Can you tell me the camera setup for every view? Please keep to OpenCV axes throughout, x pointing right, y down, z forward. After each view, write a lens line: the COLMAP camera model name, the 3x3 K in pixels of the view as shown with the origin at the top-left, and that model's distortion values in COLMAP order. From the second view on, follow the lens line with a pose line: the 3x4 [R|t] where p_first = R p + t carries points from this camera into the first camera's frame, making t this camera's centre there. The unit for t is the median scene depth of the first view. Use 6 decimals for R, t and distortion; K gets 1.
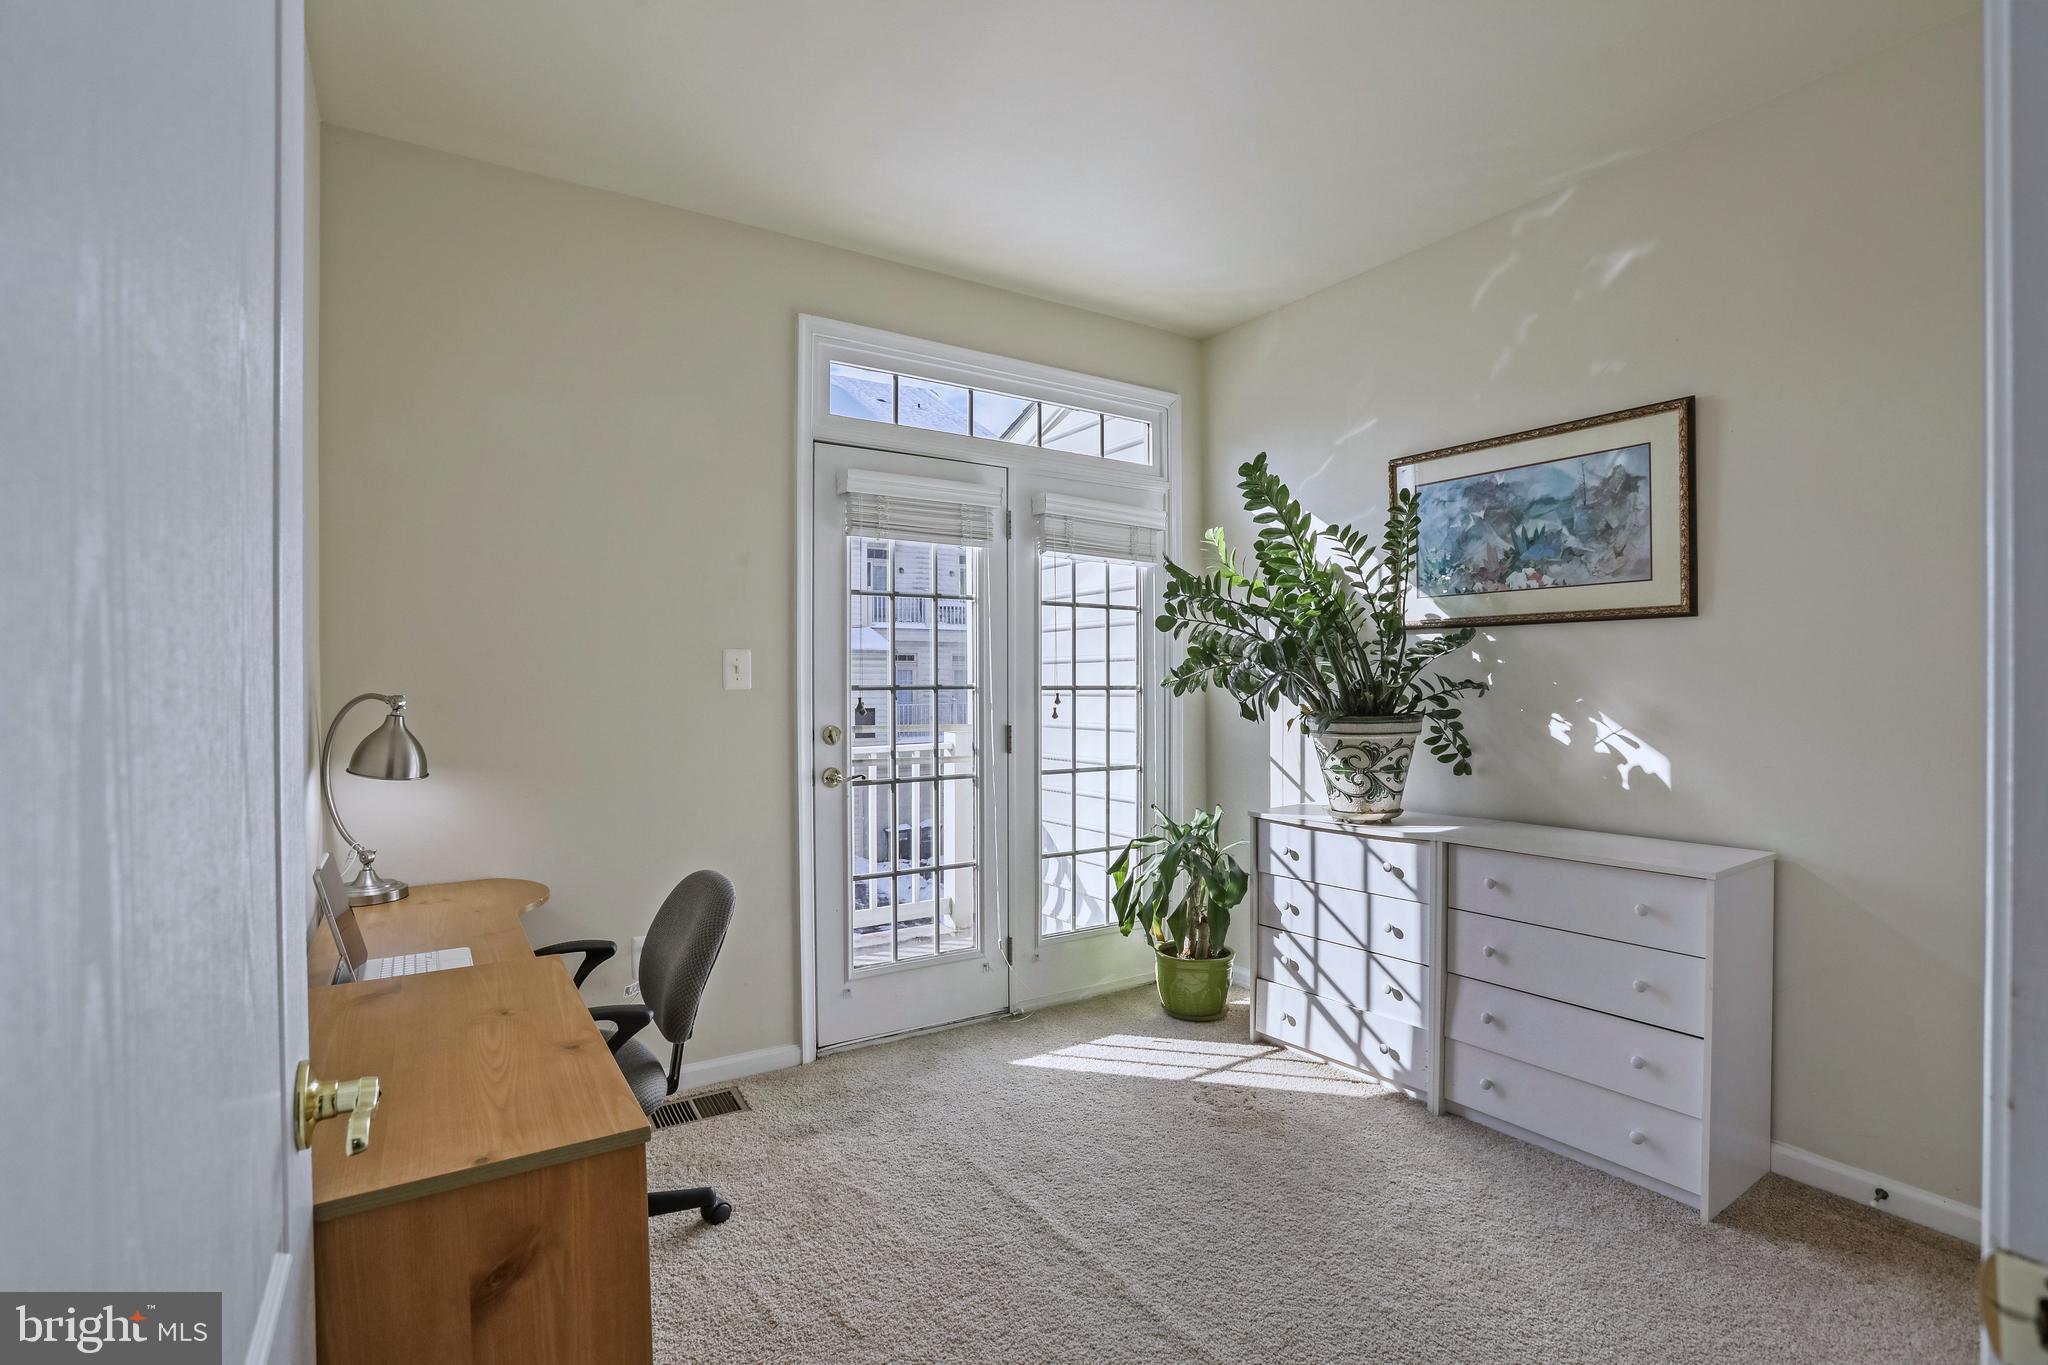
lens RADIAL K [[928.9, 0, 1014.5], [0, 928.9, 688.0], [0, 0, 1]] dist [-0.092619, 0.044084]
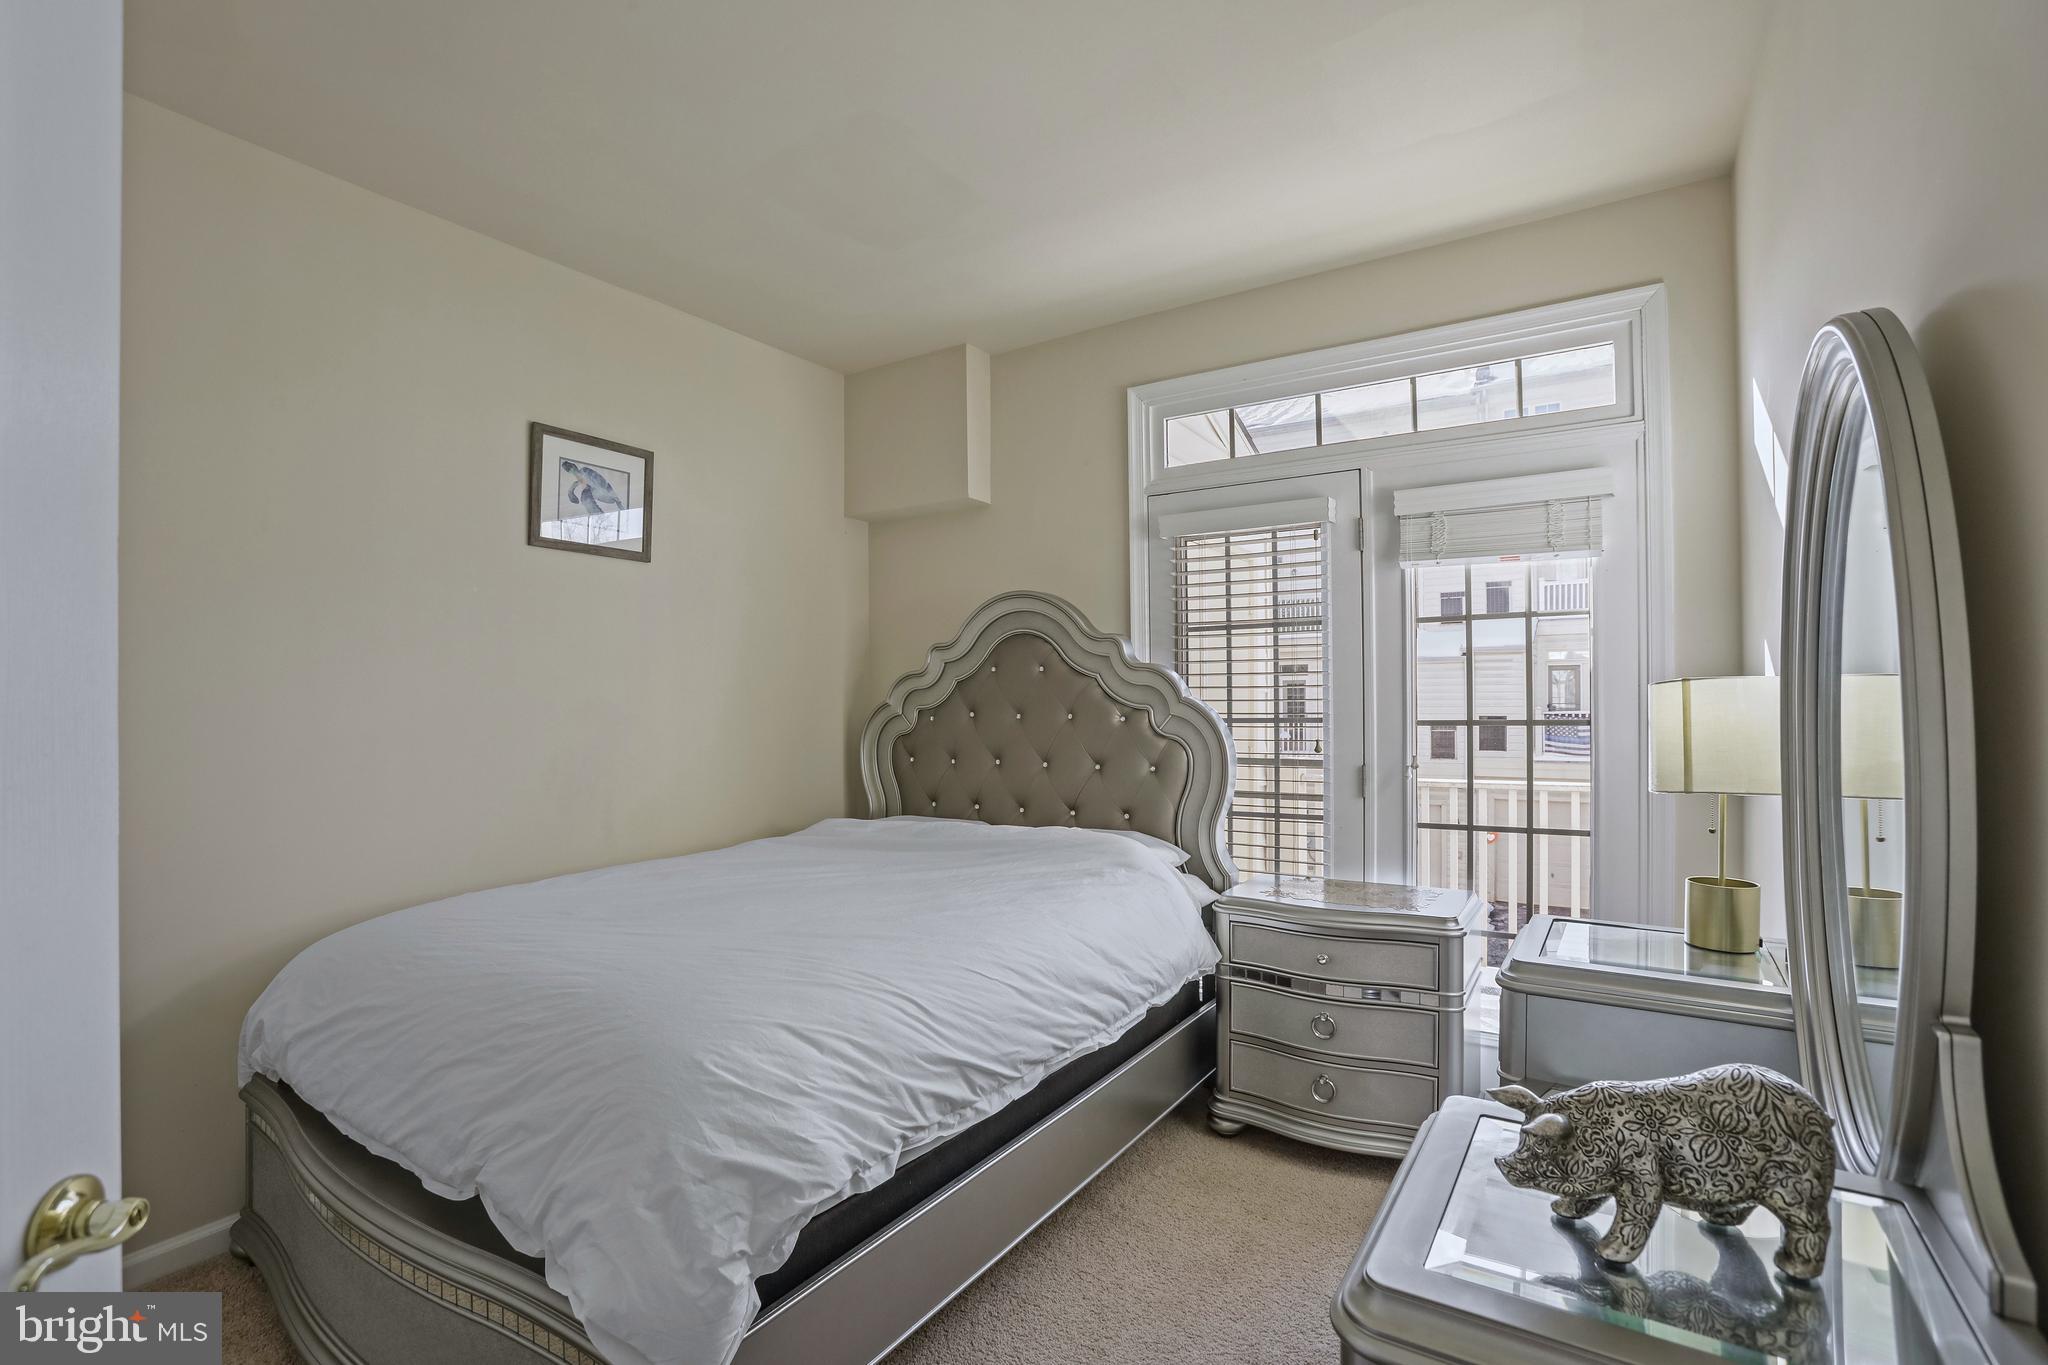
lens RADIAL K [[928.9, 0, 1014.5], [0, 928.9, 688.0], [0, 0, 1]] dist [-0.092619, 0.044084]
pose [[0.392651, -0.005097, -0.919673, 0.627537], [0.002120, 0.999987, -0.004637, -0.026973], [0.919685, -0.000129, 0.392657, 0.344021]]
